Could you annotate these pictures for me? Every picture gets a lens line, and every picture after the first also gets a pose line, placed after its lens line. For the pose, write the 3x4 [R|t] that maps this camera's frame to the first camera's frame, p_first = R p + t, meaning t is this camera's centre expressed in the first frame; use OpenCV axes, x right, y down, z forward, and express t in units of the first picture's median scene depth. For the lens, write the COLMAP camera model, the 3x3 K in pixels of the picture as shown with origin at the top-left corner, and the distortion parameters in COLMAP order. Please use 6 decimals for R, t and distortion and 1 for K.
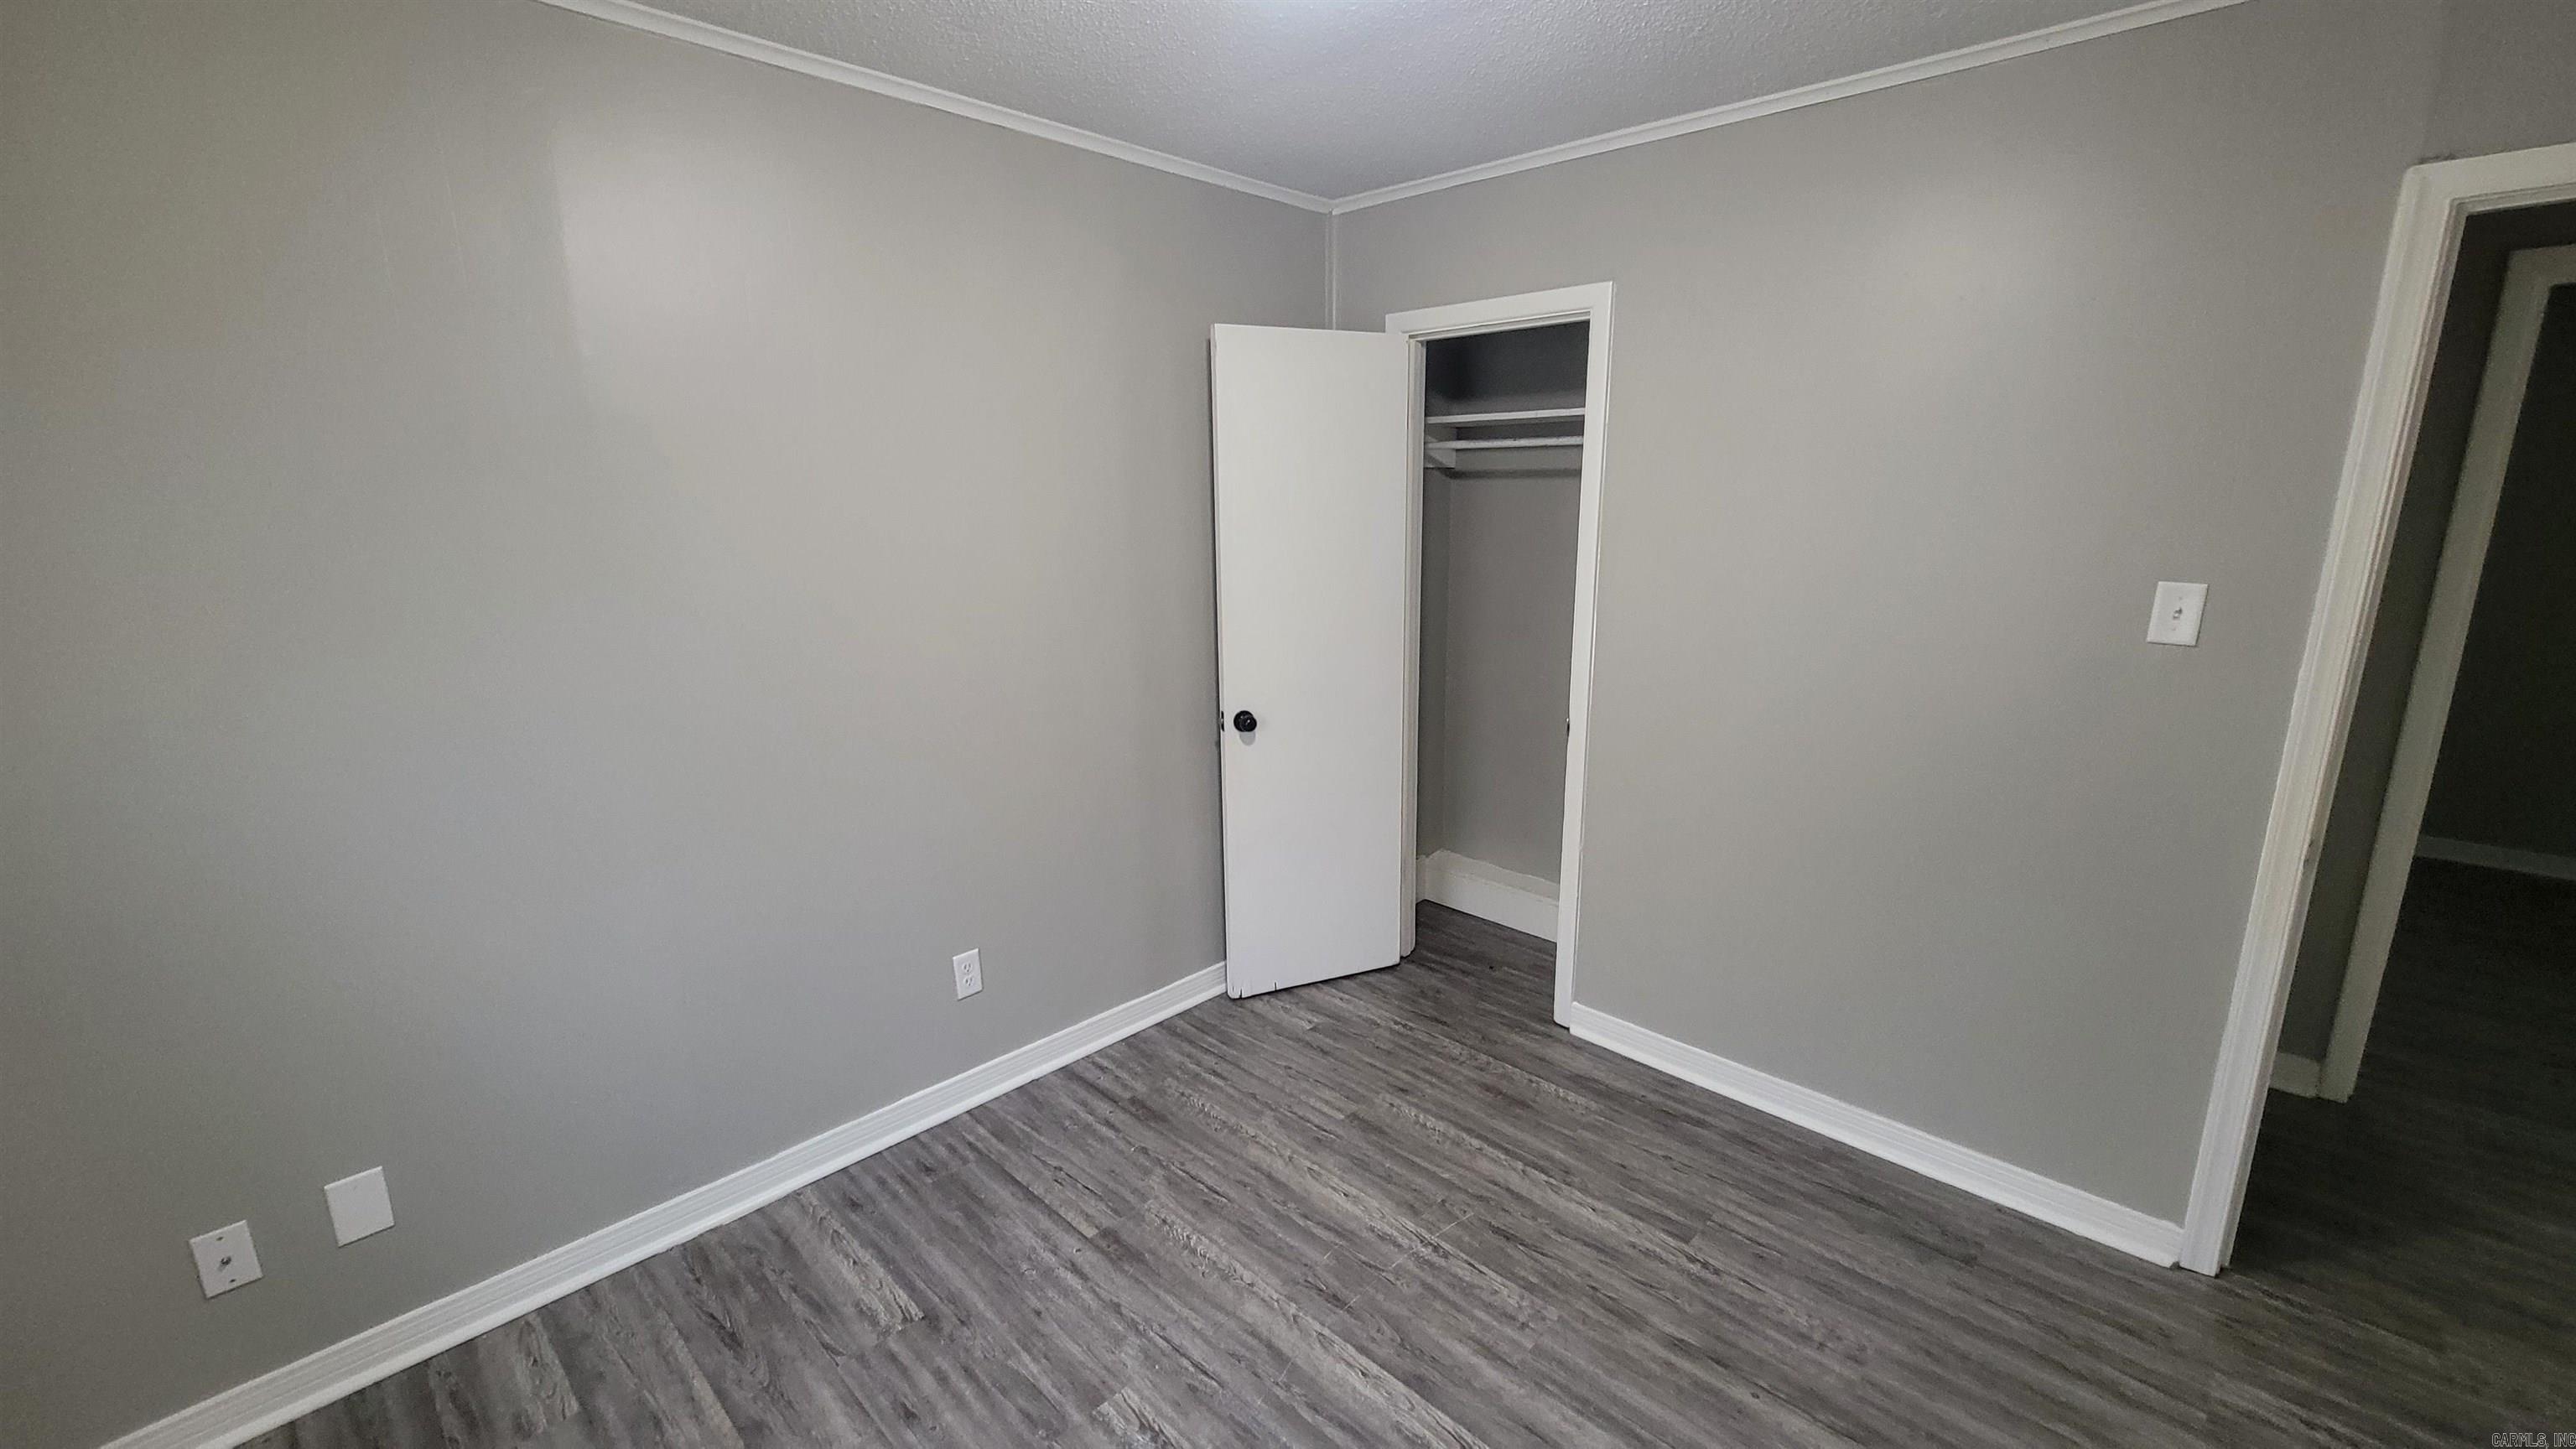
lens RADIAL K [[1041.2, 0, 1288.8], [0, 1041.2, 725.8], [0, 0, 1]] dist [0.002318, 0.000190]
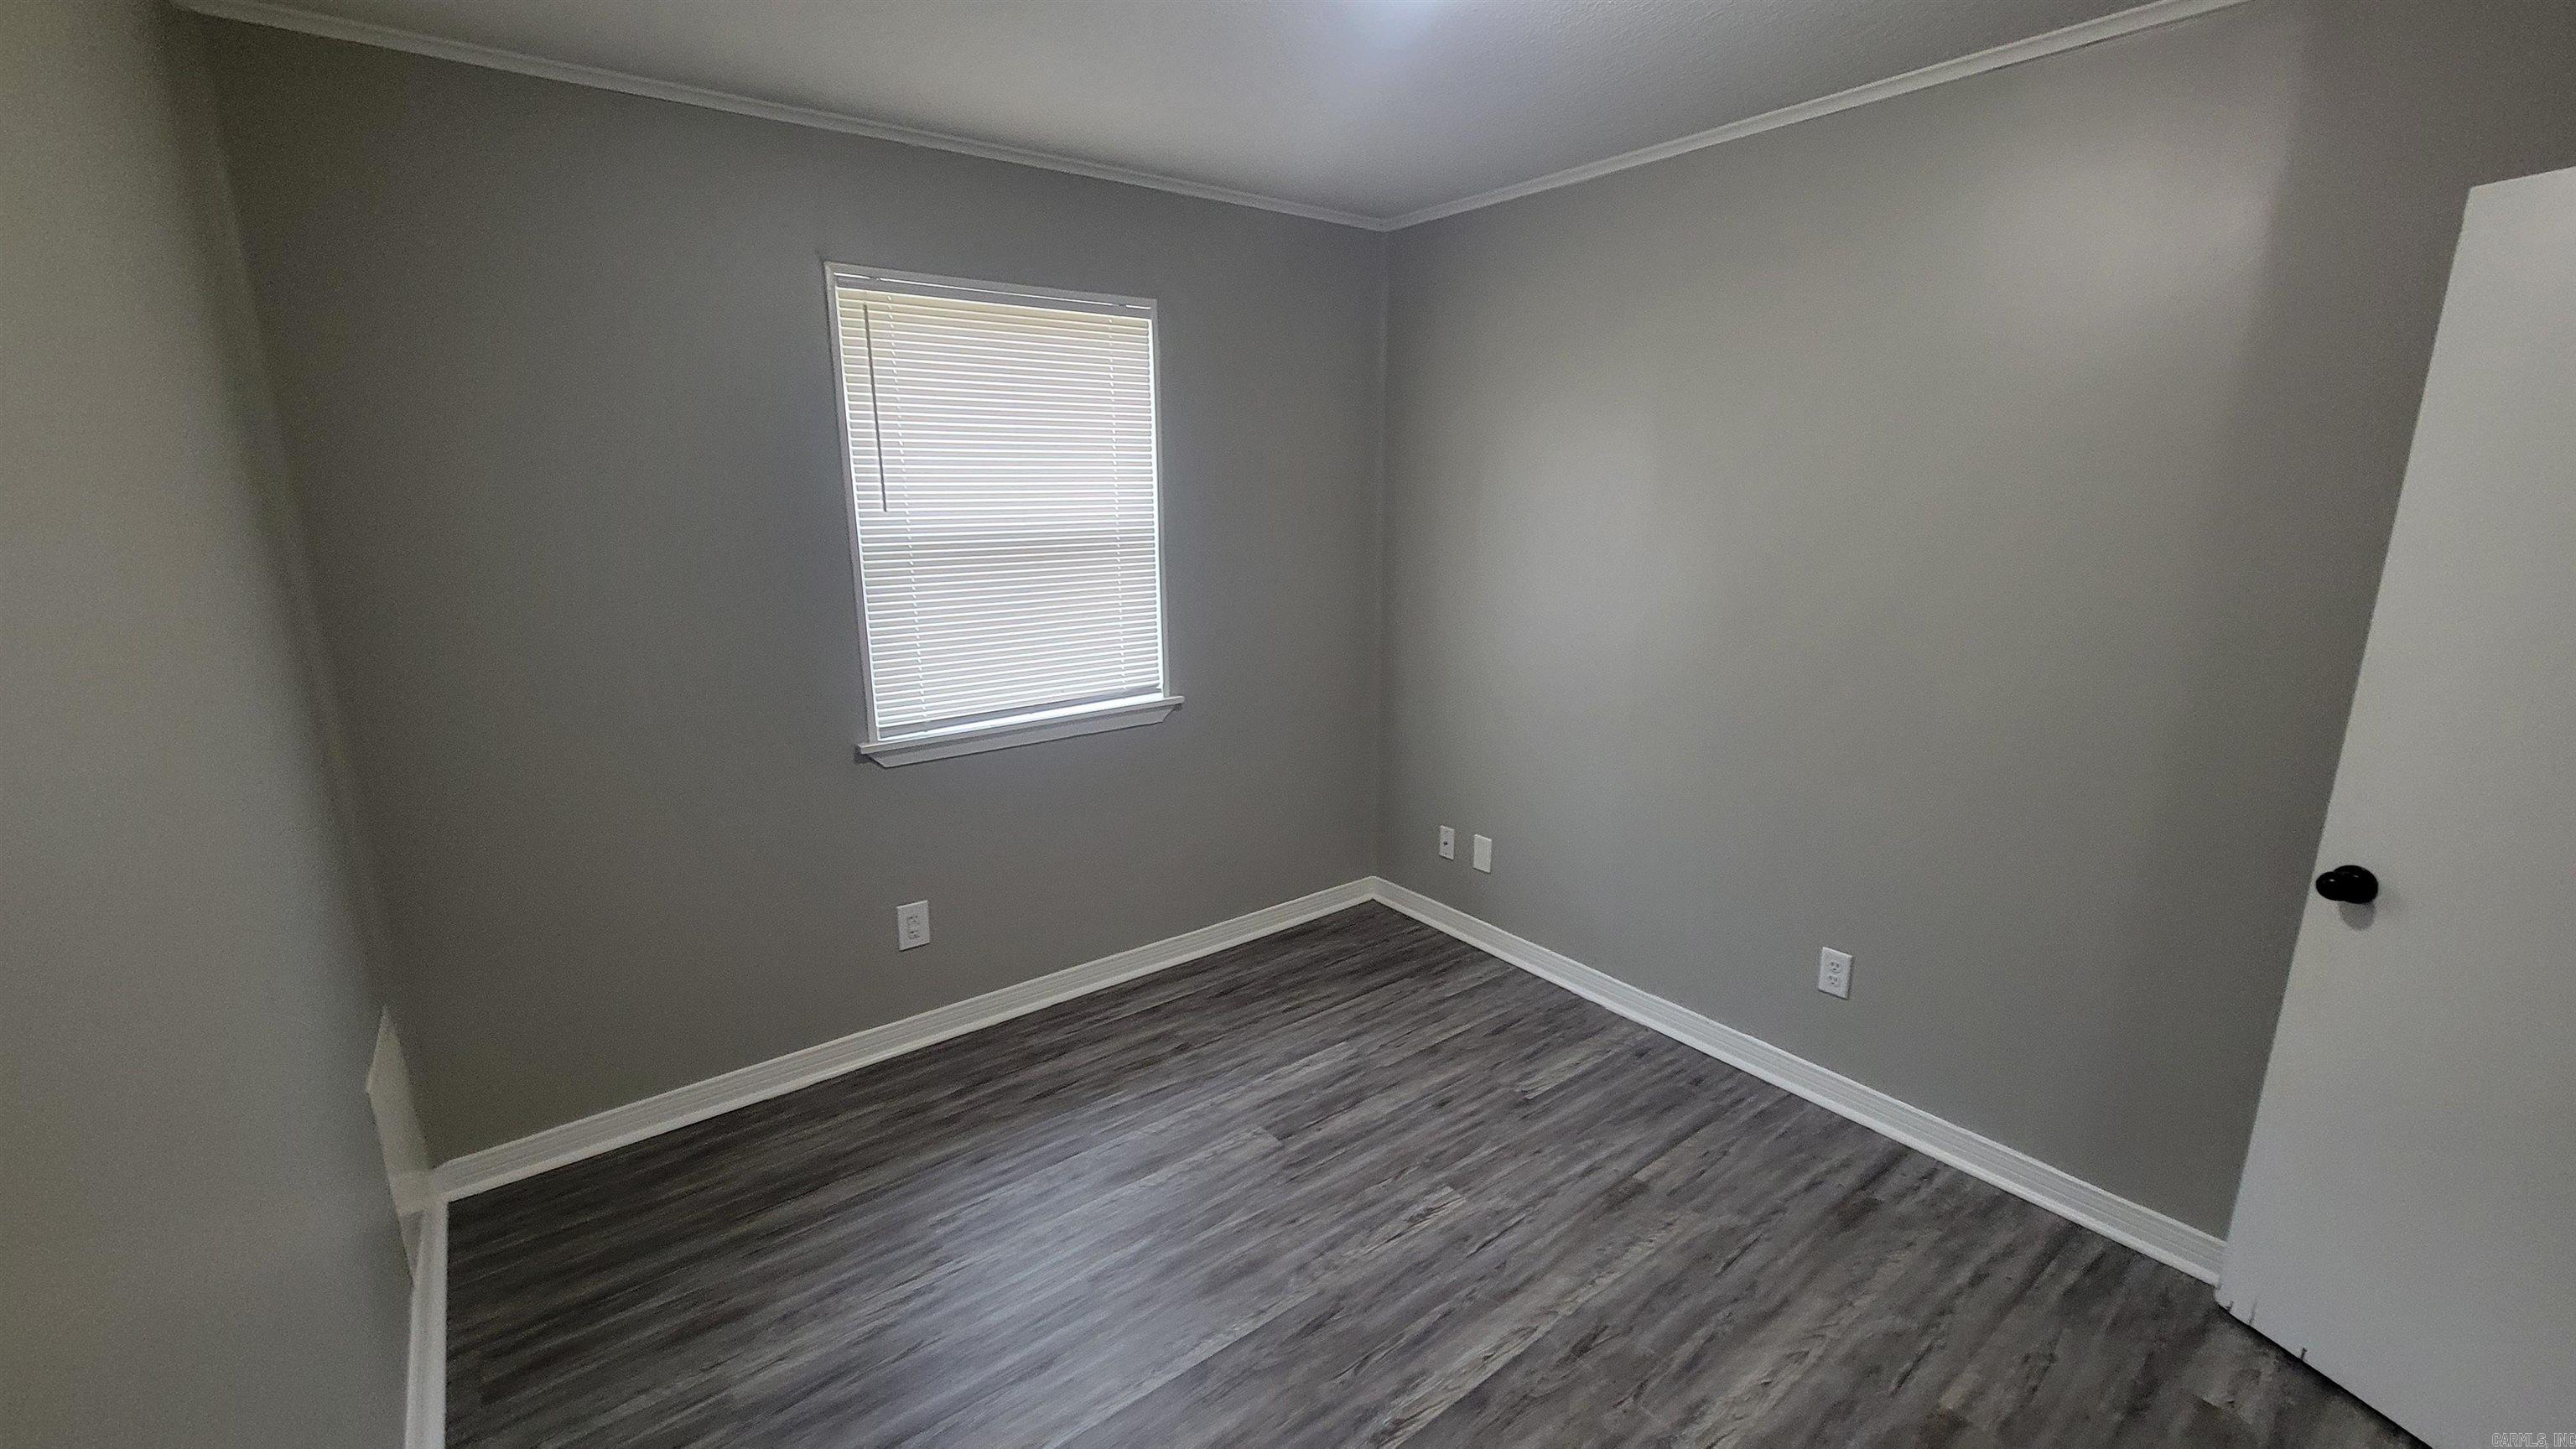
lens RADIAL K [[1041.2, 0, 1290.3], [0, 1041.2, 726.9], [0, 0, 1]] dist [0.002318, 0.000190]
pose [[-0.135331, 0.239295, -0.961469, 0.792198], [-0.215065, 0.940166, 0.264264, -0.157624], [0.967178, 0.242542, -0.075769, 0.632268]]
